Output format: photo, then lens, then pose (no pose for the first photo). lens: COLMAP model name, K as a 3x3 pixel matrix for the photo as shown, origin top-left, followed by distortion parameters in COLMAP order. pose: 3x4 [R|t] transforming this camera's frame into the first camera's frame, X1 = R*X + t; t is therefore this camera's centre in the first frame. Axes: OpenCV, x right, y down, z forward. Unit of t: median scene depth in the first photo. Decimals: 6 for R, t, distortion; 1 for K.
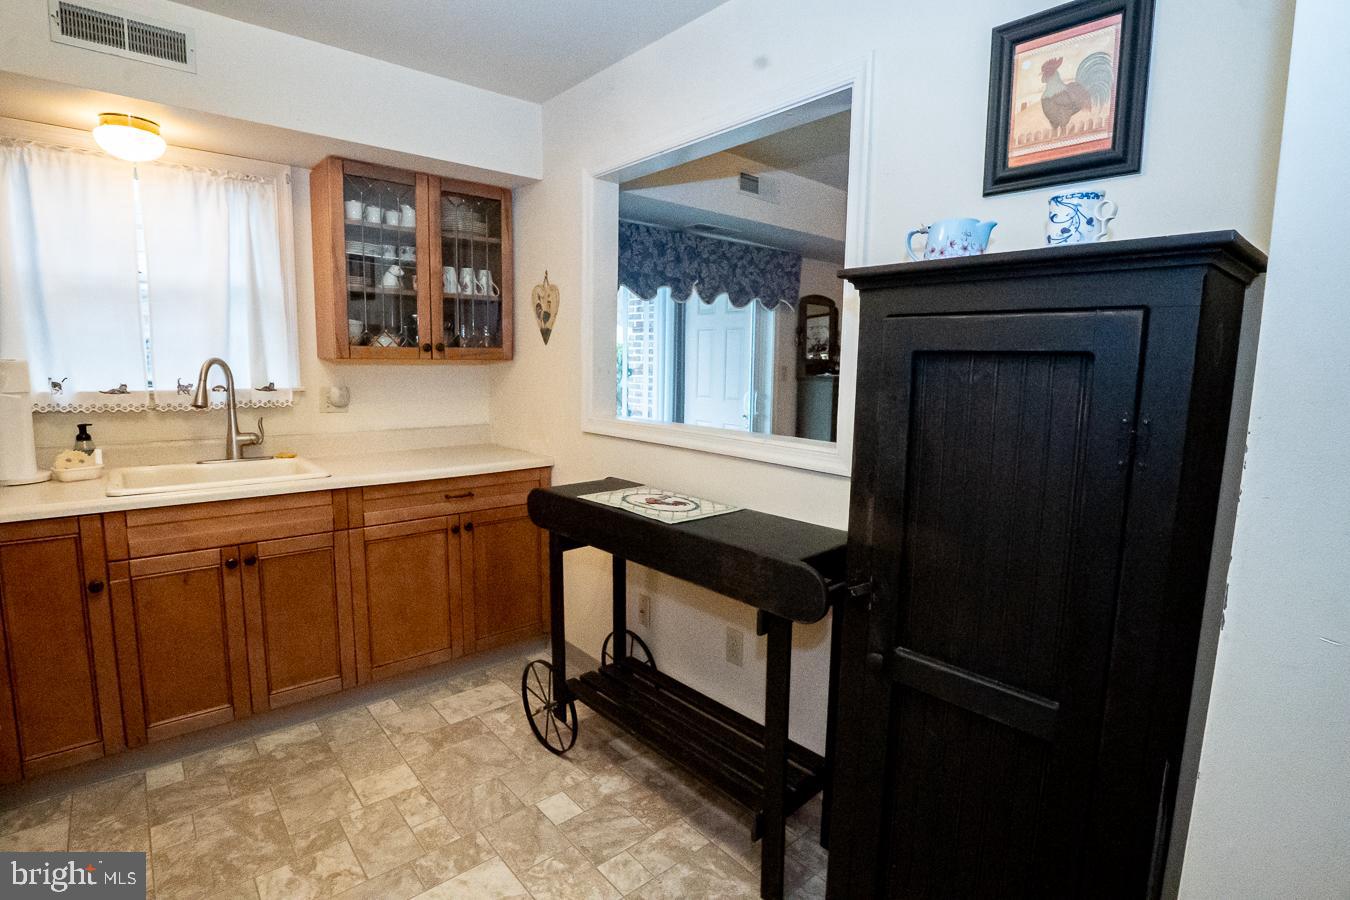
lens RADIAL K [[672.3, 0, 679.5], [0, 672.3, 451.2], [0, 0, 1]] dist [-0.042452, 0.009063]
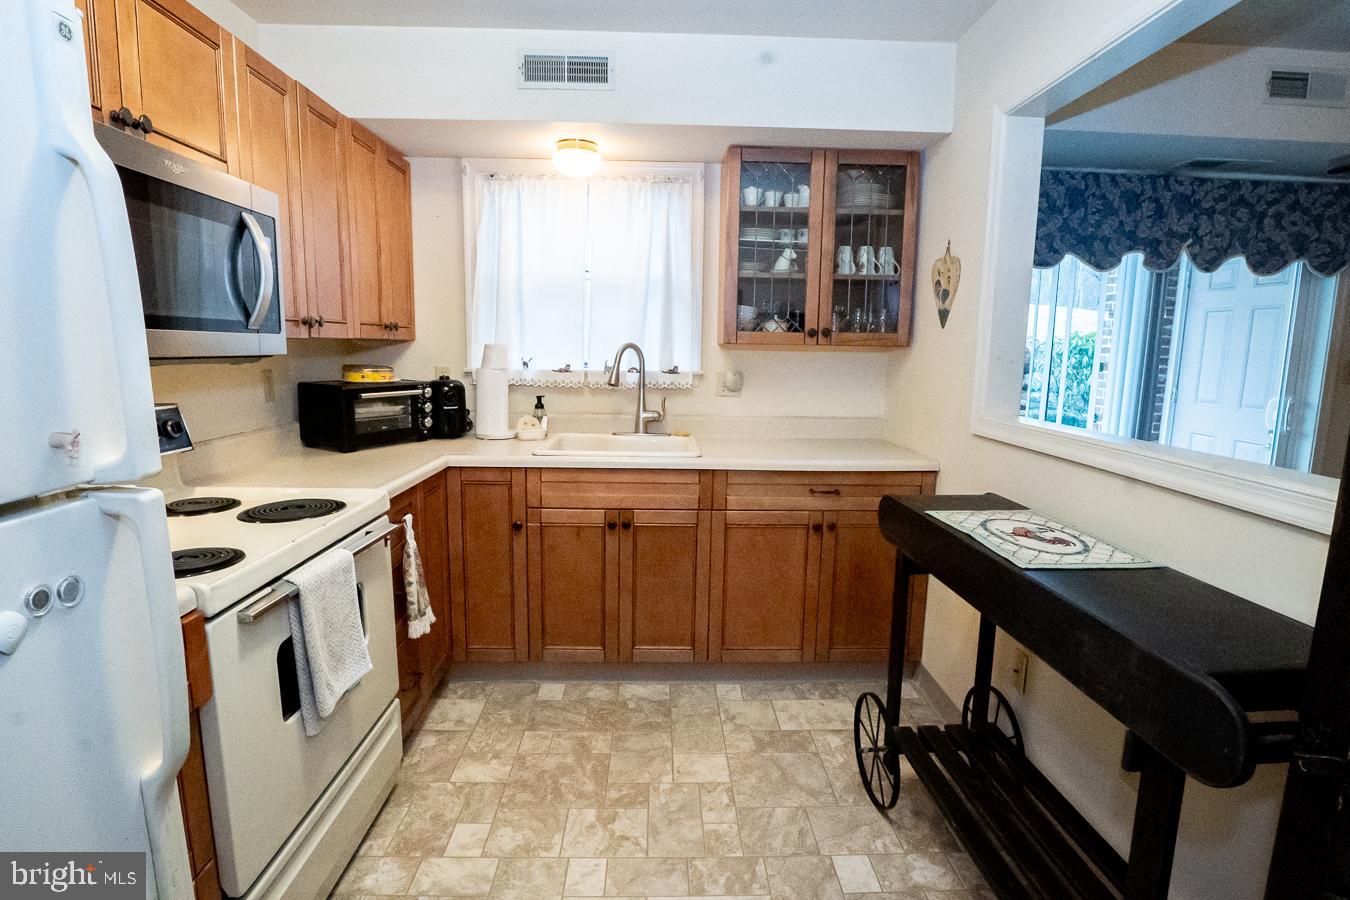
lens RADIAL K [[672.3, 0, 676.1], [0, 672.3, 449.3], [0, 0, 1]] dist [-0.042452, 0.009063]
pose [[0.768515, 0.091638, -0.633236, 0.105296], [-0.088446, 0.995404, 0.036708, -0.008544], [0.633689, 0.027797, 0.773088, 0.160363]]
